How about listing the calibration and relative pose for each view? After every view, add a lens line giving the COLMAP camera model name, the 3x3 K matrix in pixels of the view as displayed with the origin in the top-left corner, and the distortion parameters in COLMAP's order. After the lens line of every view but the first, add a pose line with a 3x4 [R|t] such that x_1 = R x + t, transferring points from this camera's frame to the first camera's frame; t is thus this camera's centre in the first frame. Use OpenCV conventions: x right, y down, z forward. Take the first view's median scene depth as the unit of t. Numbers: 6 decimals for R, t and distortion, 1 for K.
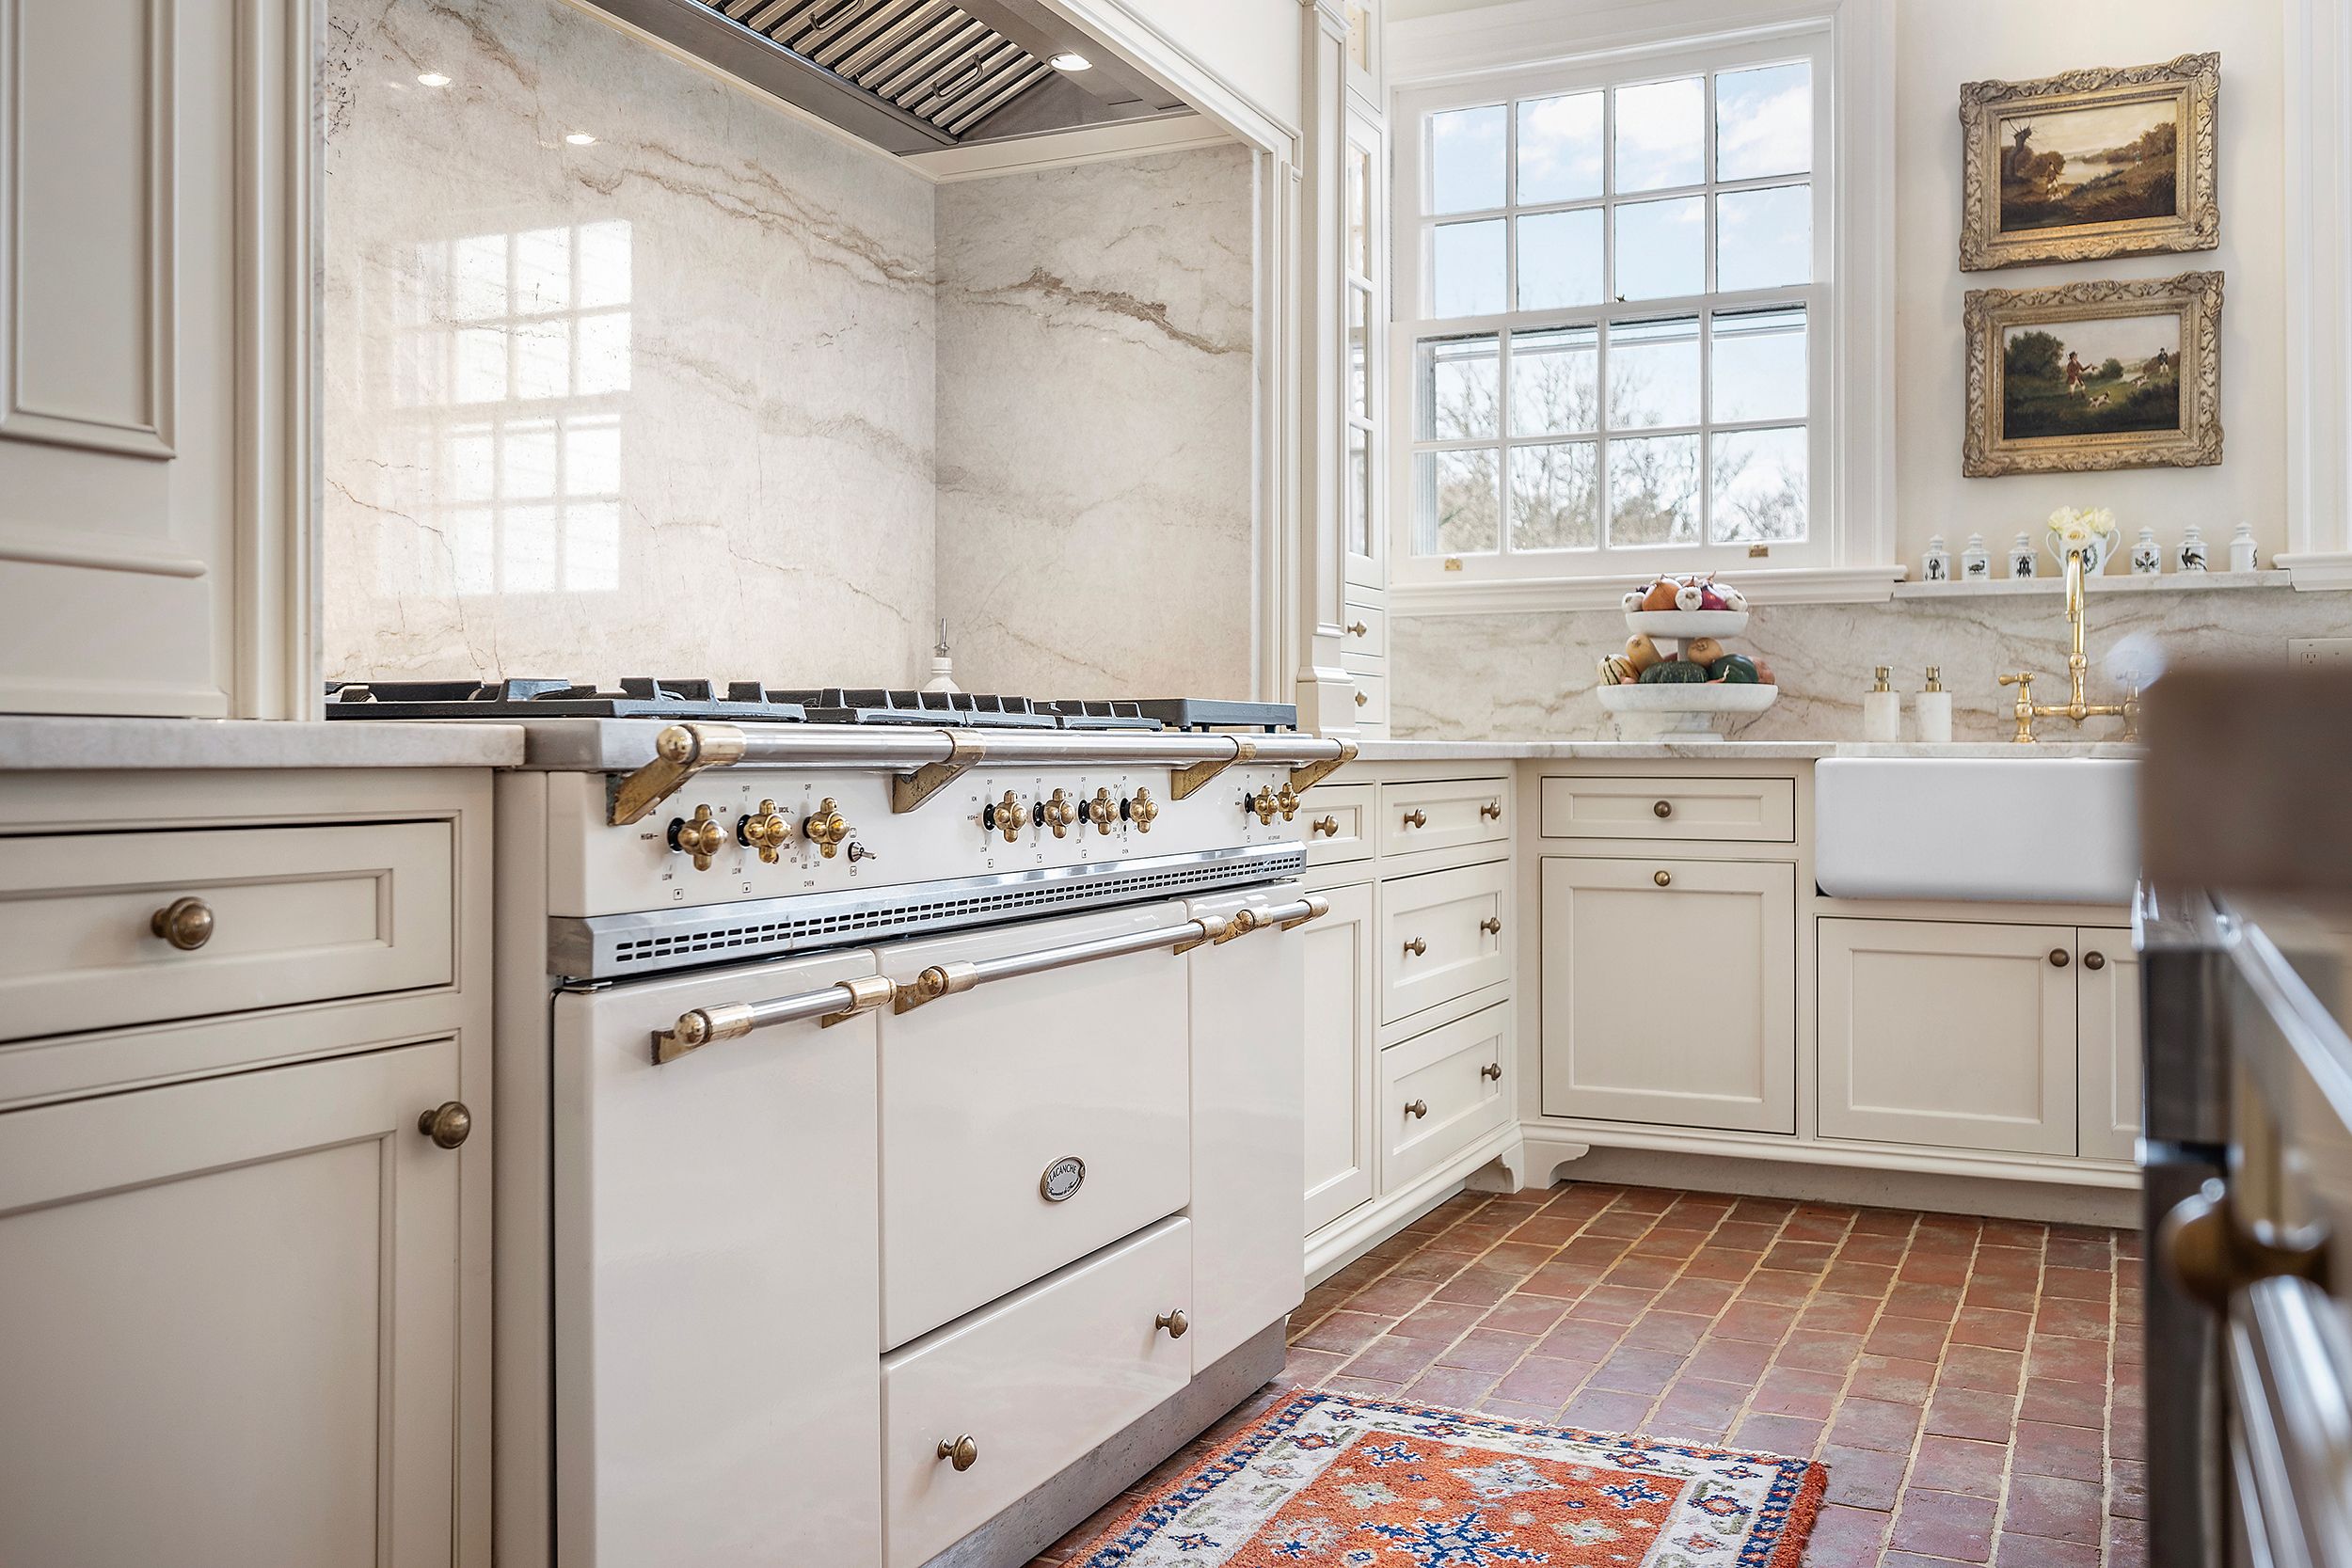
lens RADIAL K [[2043.9, 0, 1178.3], [0, 2043.9, 780.0], [0, 0, 1]] dist [0.002022, 0.003403]
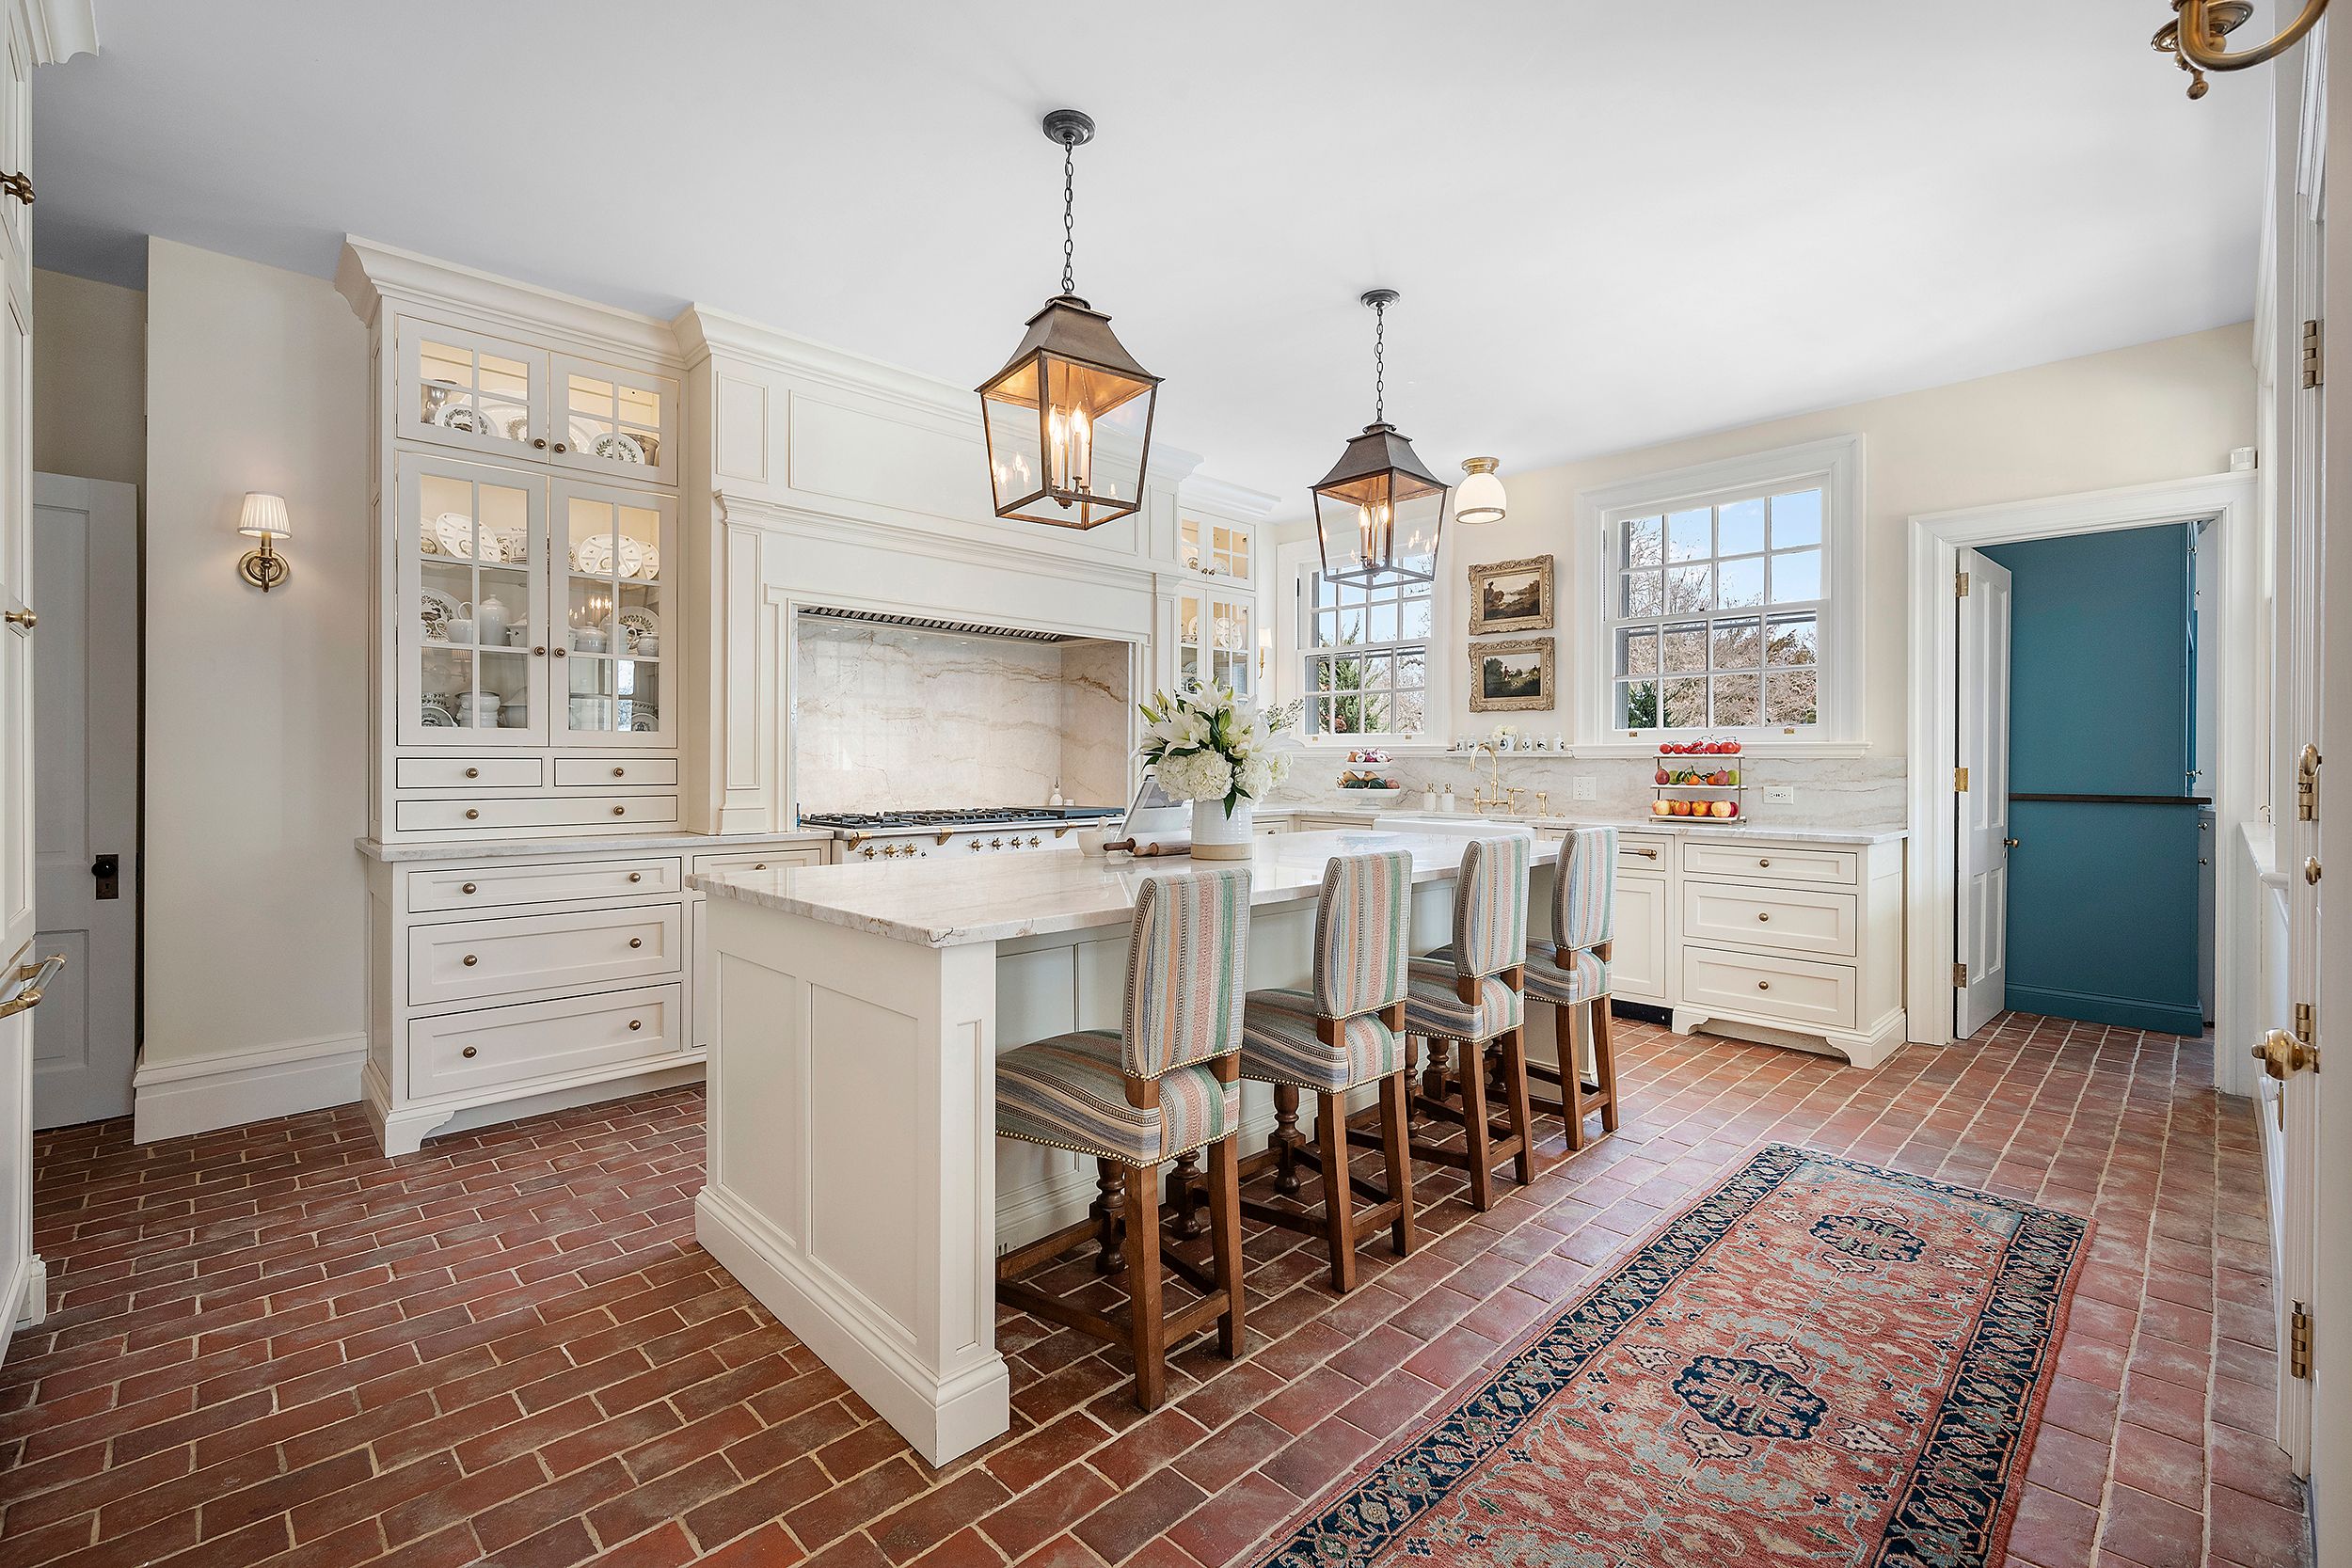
lens RADIAL K [[1009.2, 0, 1171.7], [0, 1009.2, 771.9], [0, 0, 1]] dist [0.000546, -0.000001]
pose [[0.929862, 0.008725, -0.367804, 0.523020], [-0.009471, 0.999955, -0.000222, -0.067879], [0.367786, 0.003690, 0.929903, -0.383806]]
